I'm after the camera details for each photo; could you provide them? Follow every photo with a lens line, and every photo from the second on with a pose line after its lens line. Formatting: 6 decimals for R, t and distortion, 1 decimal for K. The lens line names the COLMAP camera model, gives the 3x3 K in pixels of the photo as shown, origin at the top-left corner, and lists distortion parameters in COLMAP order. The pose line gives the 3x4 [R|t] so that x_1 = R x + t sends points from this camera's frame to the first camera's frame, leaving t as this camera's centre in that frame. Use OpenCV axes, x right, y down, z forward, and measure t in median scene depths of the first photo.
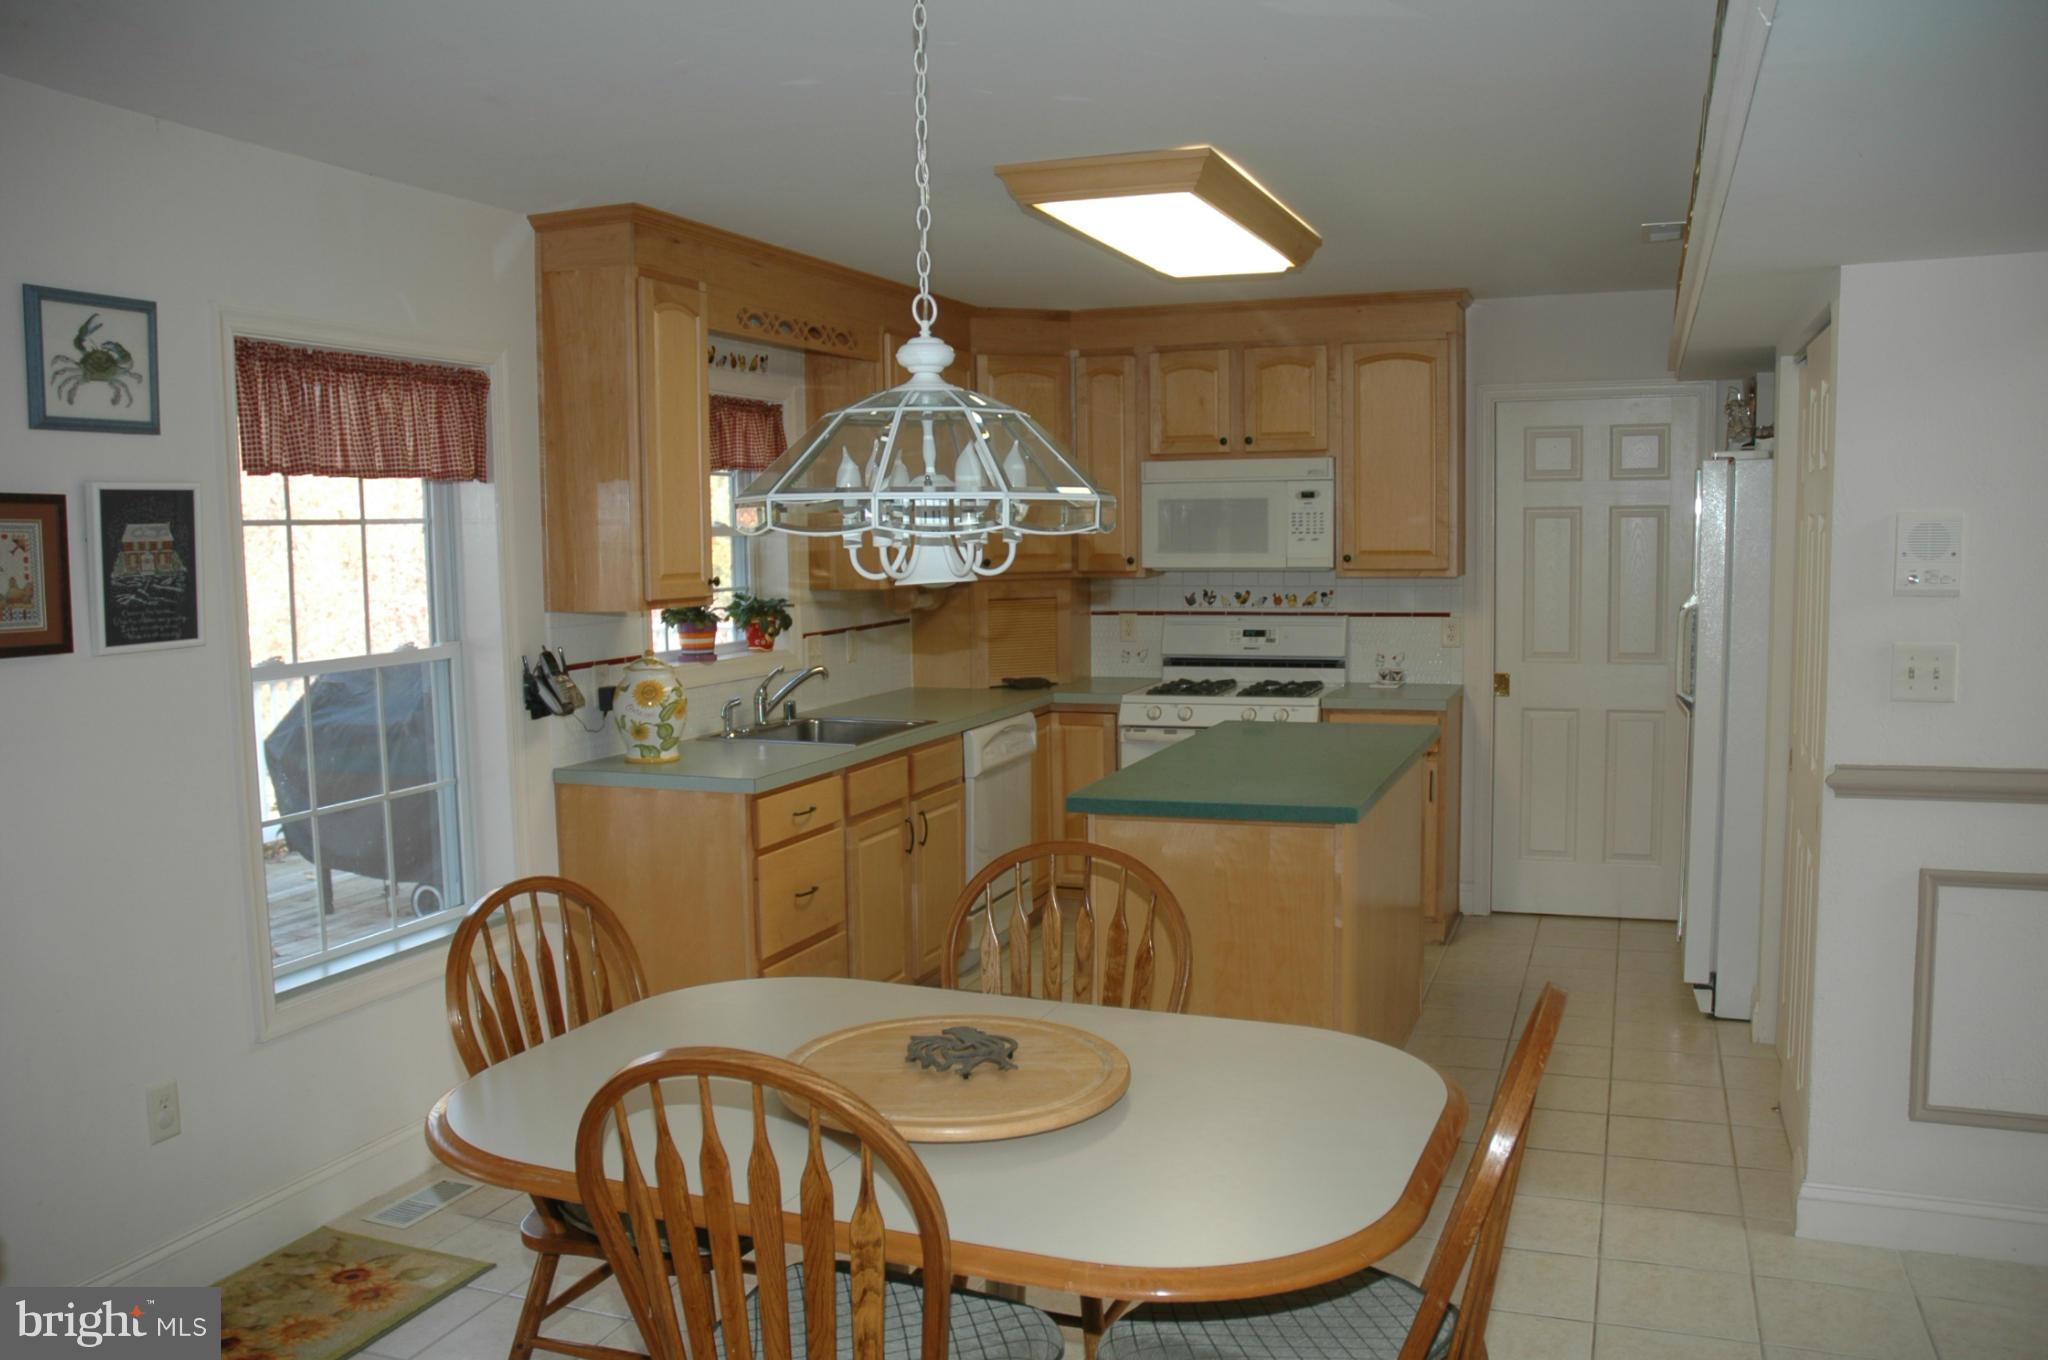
lens RADIAL K [[1711.4, 0, 1024.0], [0, 1711.4, 680.0], [0, 0, 1]] dist [-0.120807, -0.012019]
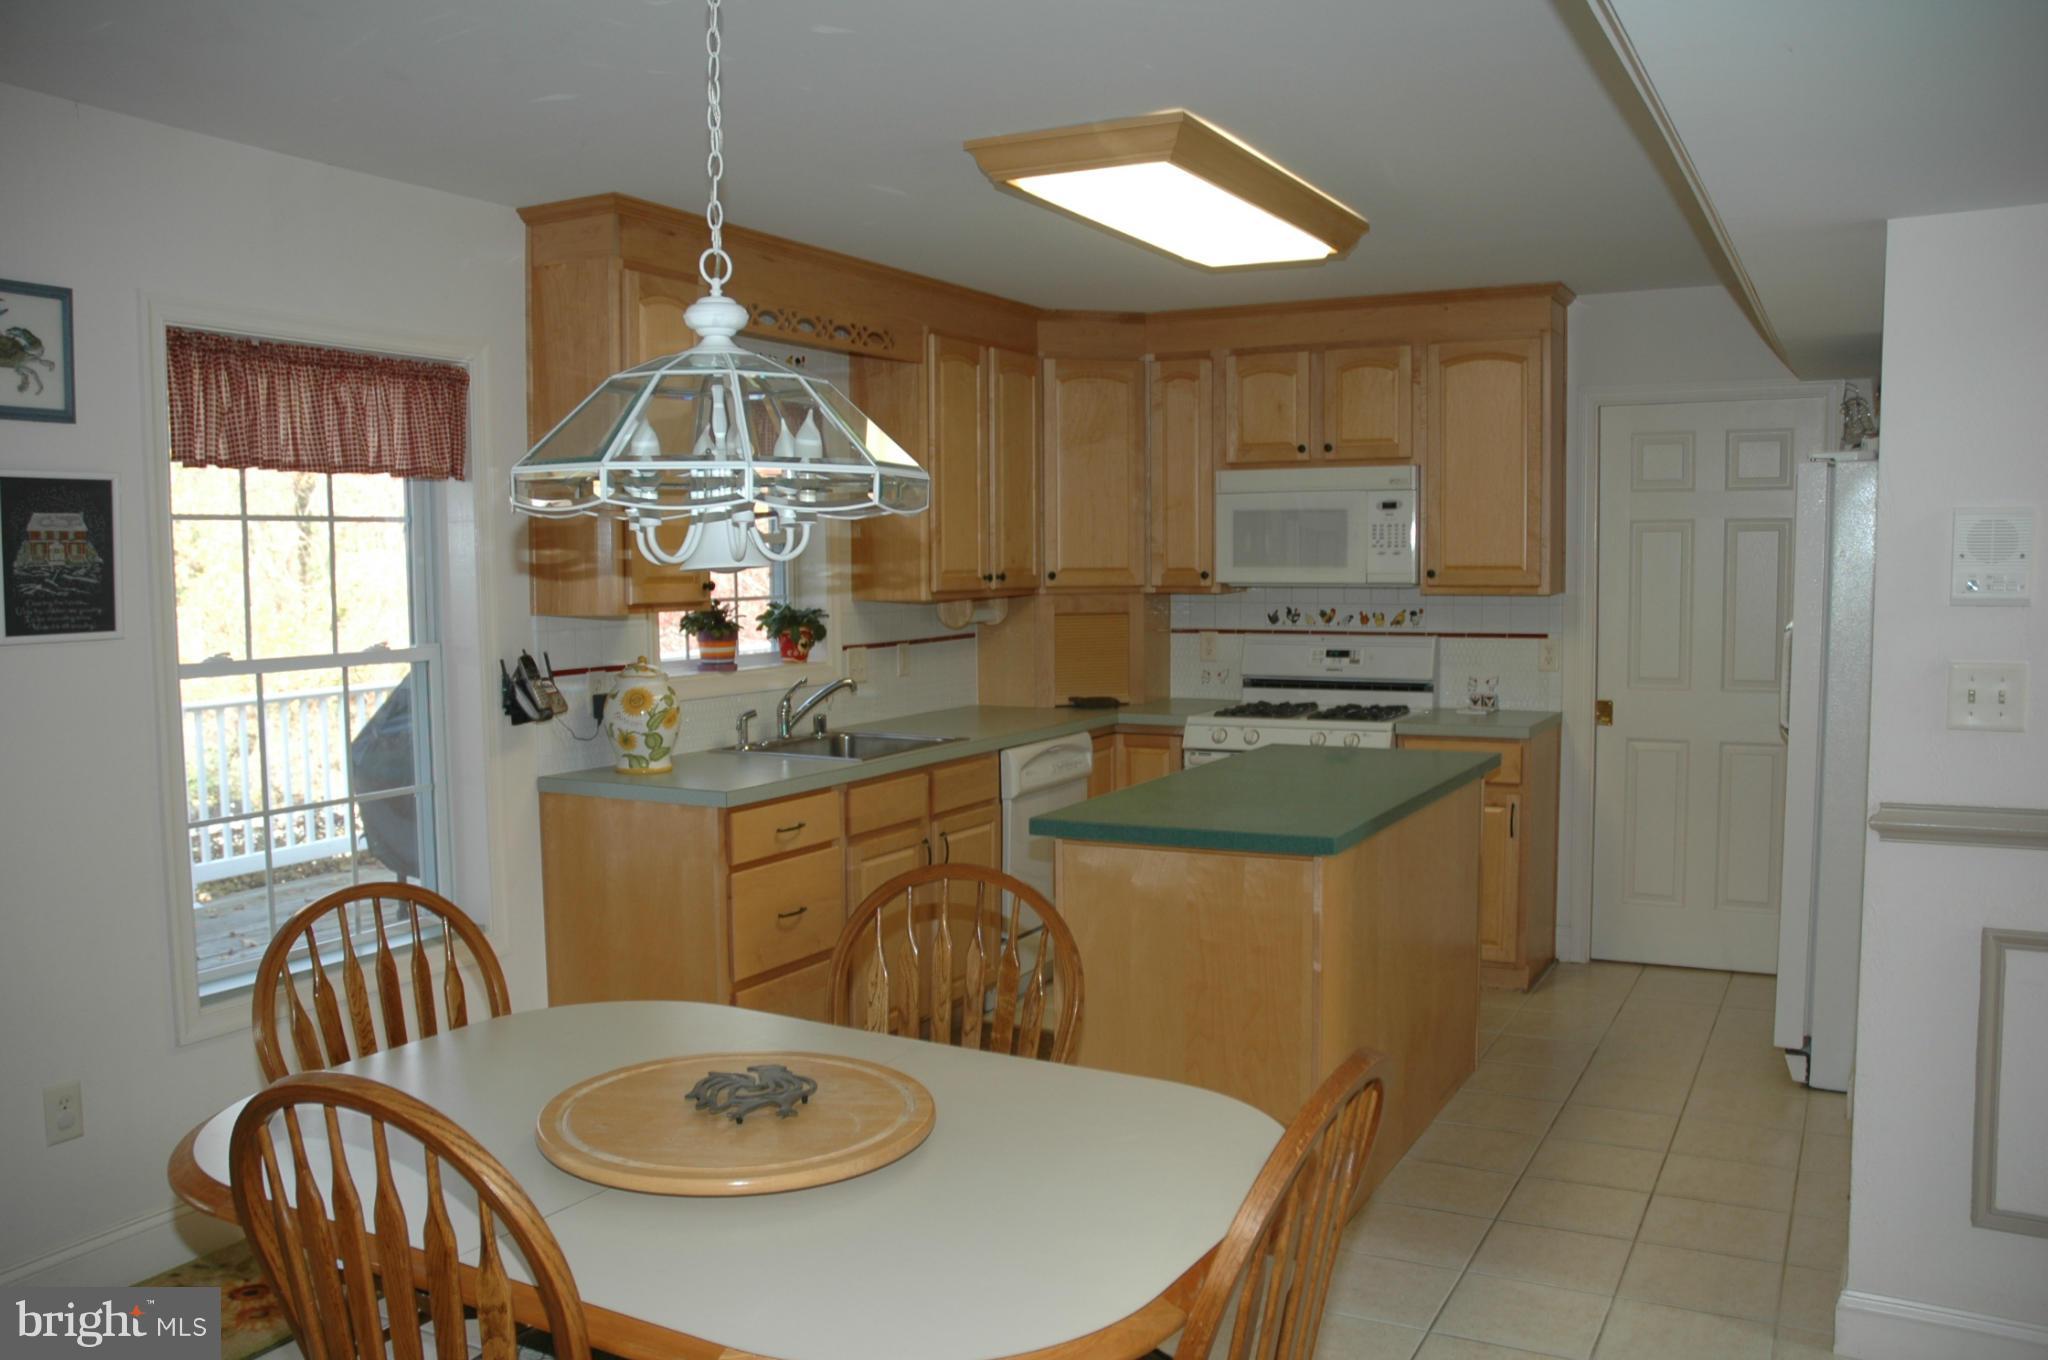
lens RADIAL K [[1707.3, 0, 1024.0], [0, 1707.3, 680.0], [0, 0, 1]] dist [-0.113931, 0.017074]
pose [[0.991688, 0.016138, -0.127653, 0.118905], [-0.018267, 0.999713, -0.015528, 0.006839], [0.127365, 0.017731, 0.991697, 0.072309]]
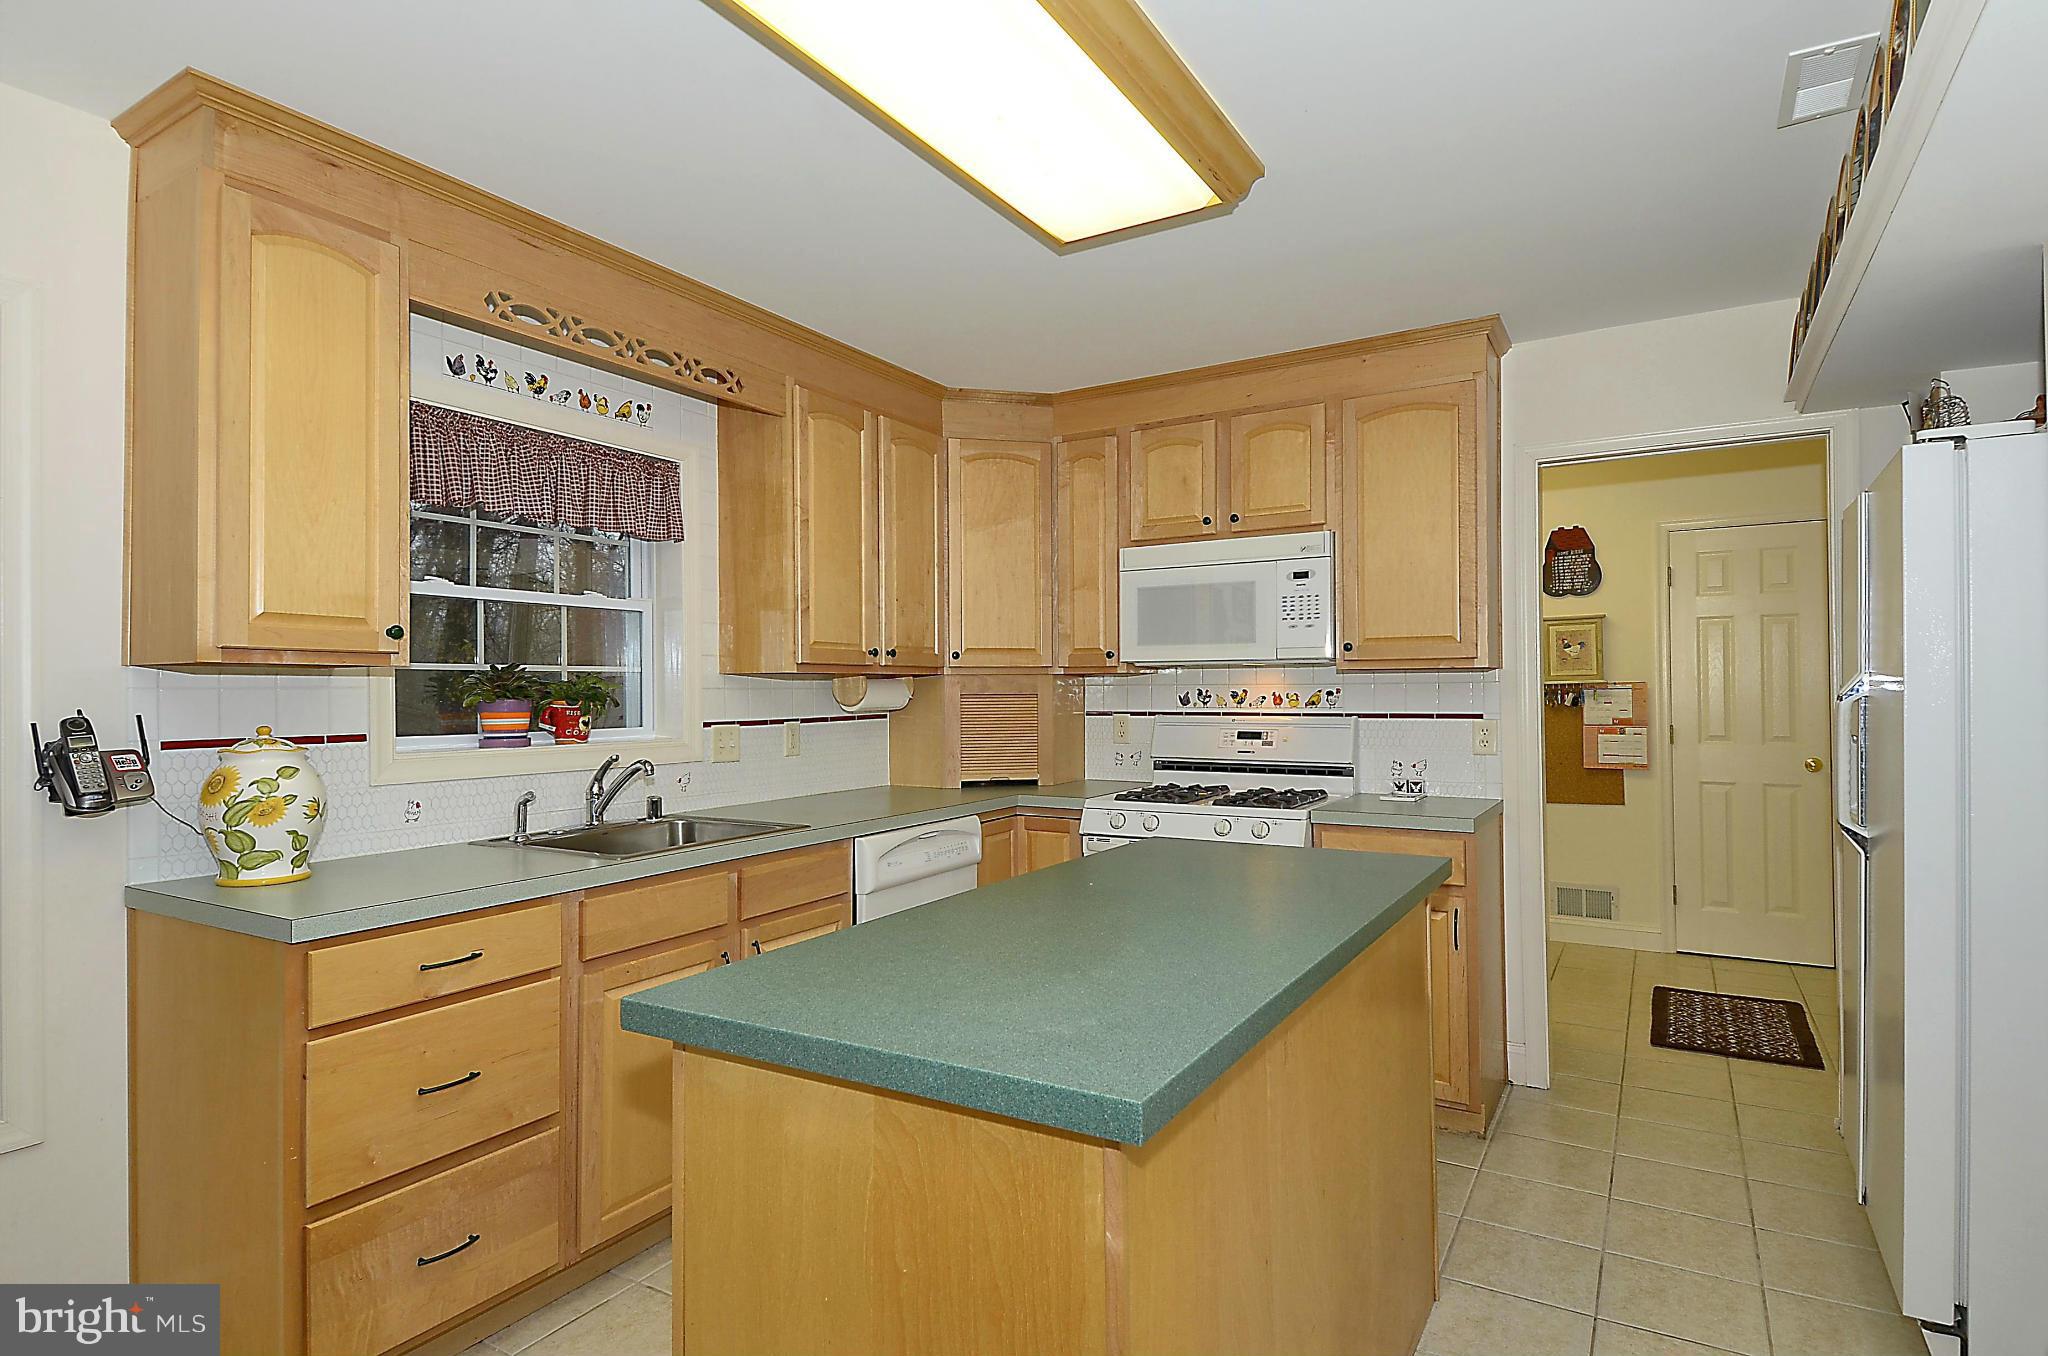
lens RADIAL K [[1059.1, 0, 1024.0], [0, 1059.1, 678.0], [0, 0, 1]] dist [0.079158, -0.056207]
pose [[0.982288, 0.006260, -0.187274, 0.175047], [-0.025028, 0.994869, -0.098024, 0.000973], [0.185699, 0.100975, 0.977405, 0.600752]]
